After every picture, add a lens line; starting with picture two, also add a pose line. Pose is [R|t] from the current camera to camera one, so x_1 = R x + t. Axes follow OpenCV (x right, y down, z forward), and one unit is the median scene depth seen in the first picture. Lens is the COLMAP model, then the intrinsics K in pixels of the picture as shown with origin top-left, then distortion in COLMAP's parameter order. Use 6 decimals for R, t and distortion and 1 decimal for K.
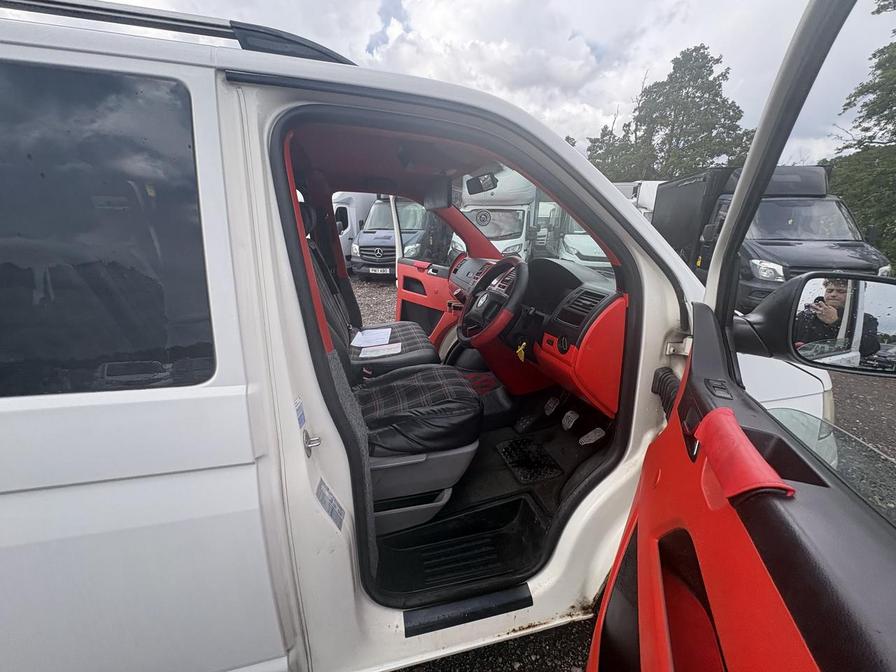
lens RADIAL K [[358.6, 0, 448.0], [0, 358.6, 336.0], [0, 0, 1]] dist [0.001834, -0.000613]
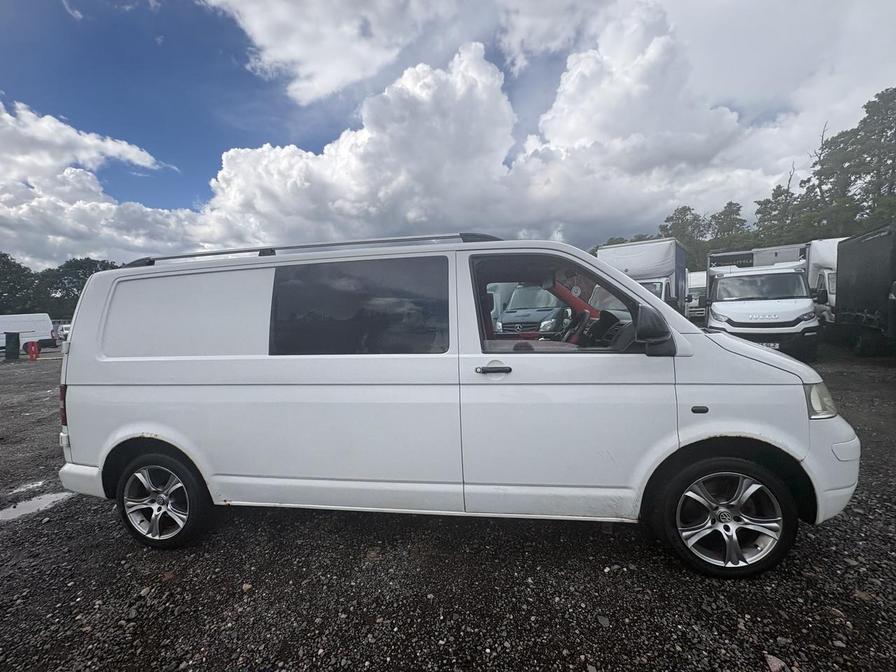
lens RADIAL K [[358.6, 0, 448.0], [0, 358.6, 336.0], [0, 0, 1]] dist [0.001834, -0.000613]
pose [[0.922595, -0.025316, -0.384938, 0.014911], [-0.059064, 0.976809, -0.205803, 0.019949], [0.381221, 0.212609, 0.899704, -0.053545]]
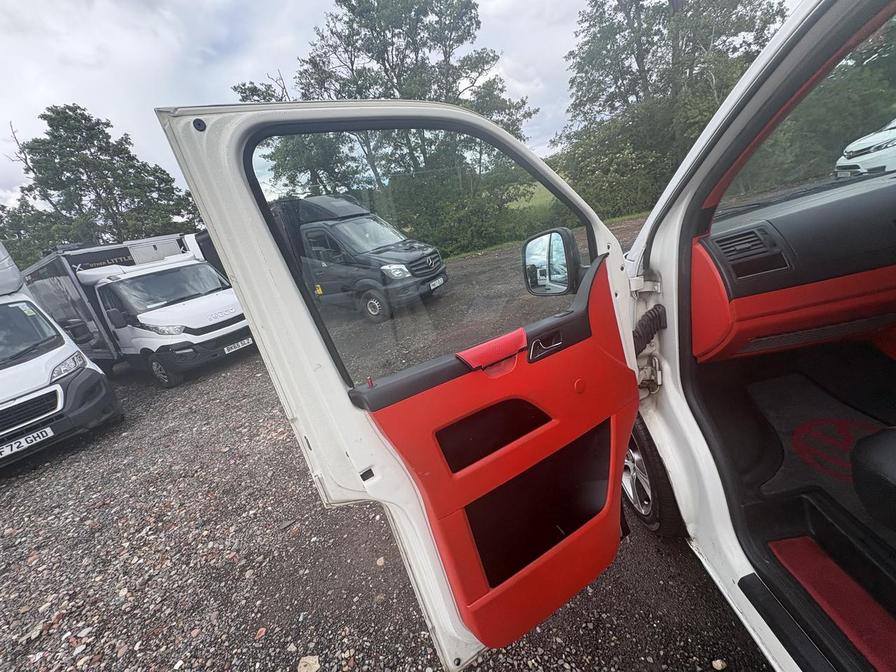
lens RADIAL K [[358.6, 0, 448.0], [0, 358.6, 336.0], [0, 0, 1]] dist [0.001834, -0.000613]
pose [[0.270304, -0.368511, 0.889458, -0.046952], [0.507865, 0.839435, 0.193447, -0.035987], [-0.817929, 0.399435, 0.414057, 0.112533]]
